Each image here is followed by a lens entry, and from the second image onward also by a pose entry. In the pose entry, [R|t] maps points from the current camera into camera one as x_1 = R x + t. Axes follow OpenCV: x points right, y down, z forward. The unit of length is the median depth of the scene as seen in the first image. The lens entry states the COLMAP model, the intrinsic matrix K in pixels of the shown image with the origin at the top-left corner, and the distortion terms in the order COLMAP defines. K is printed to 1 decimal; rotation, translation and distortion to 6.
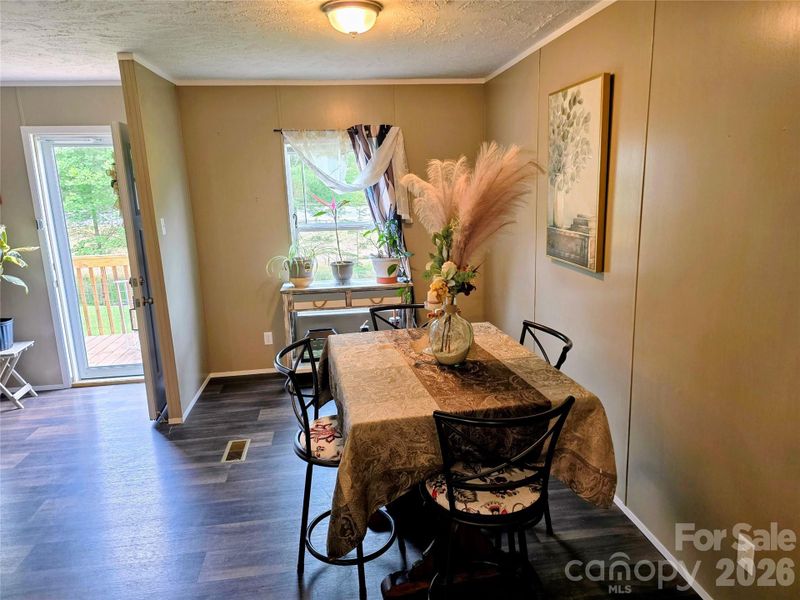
lens RADIAL K [[546.5, 0, 406.7], [0, 546.5, 302.0], [0, 0, 1]] dist [0.040455, -0.033758]
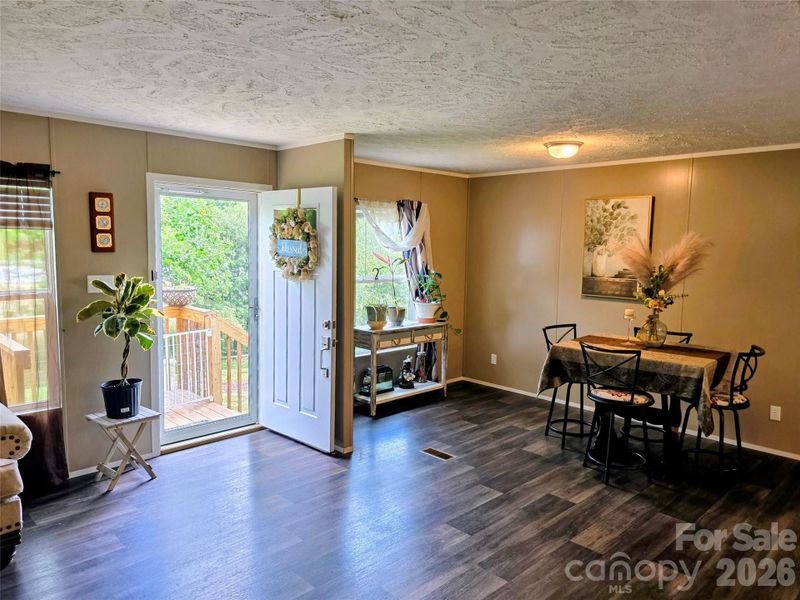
lens RADIAL K [[546.5, 0, 410.8], [0, 546.5, 310.2], [0, 0, 1]] dist [0.040455, -0.033758]
pose [[0.801192, -0.031032, 0.597603, -0.852668], [0.091461, 0.993271, -0.071042, 0.022667], [-0.591377, 0.111576, 0.798639, 0.008658]]
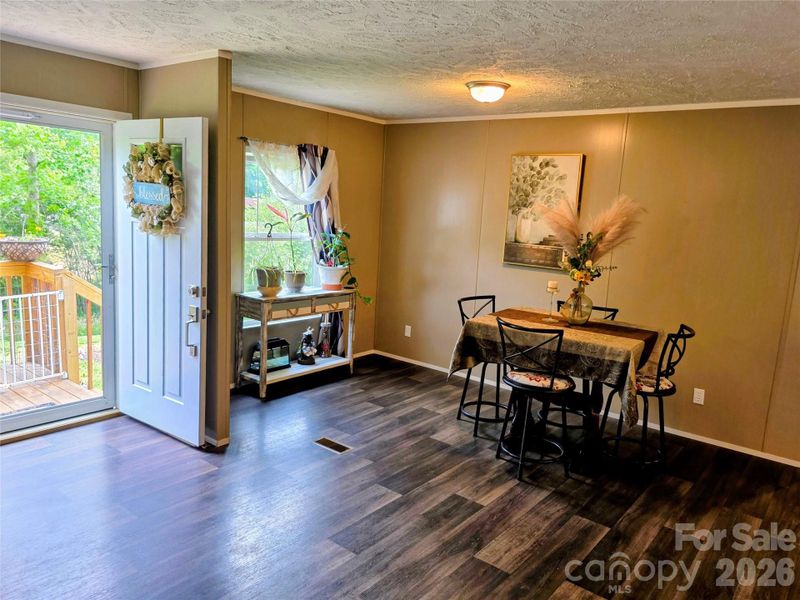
lens RADIAL K [[562.2, 0, 412.8], [0, 562.2, 306.0], [0, 0, 1]] dist [0.046222, -0.016849]
pose [[0.716917, -0.053279, 0.695120, -0.737360], [0.074105, 0.997250, 0.000007, 0.010015], [-0.693209, 0.051507, 0.718894, 0.074661]]
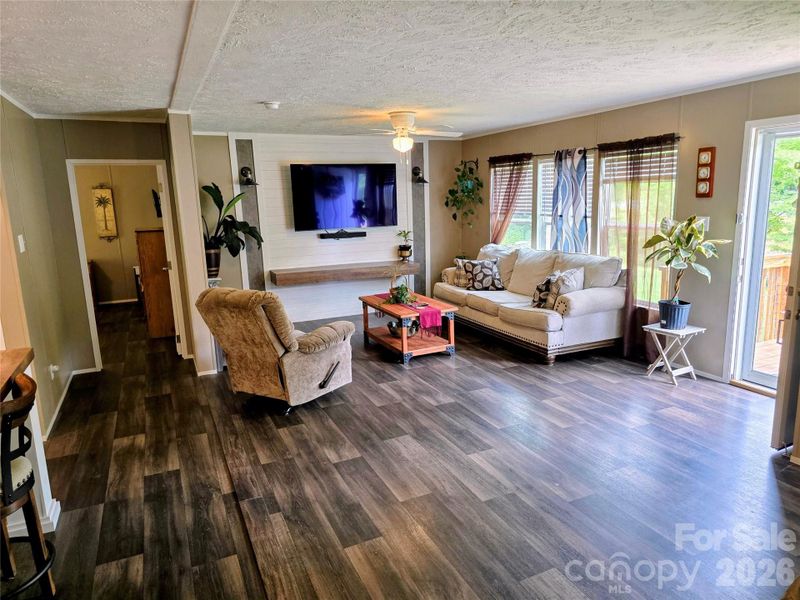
lens RADIAL K [[546.5, 0, 402.0], [0, 546.5, 300.0], [0, 0, 1]] dist [0.040455, -0.033758]
pose [[0.268960, 0.199808, -0.942198, 0.144885], [-0.185682, 0.970651, 0.152837, -0.035148], [0.945083, 0.133842, 0.298167, 0.136899]]
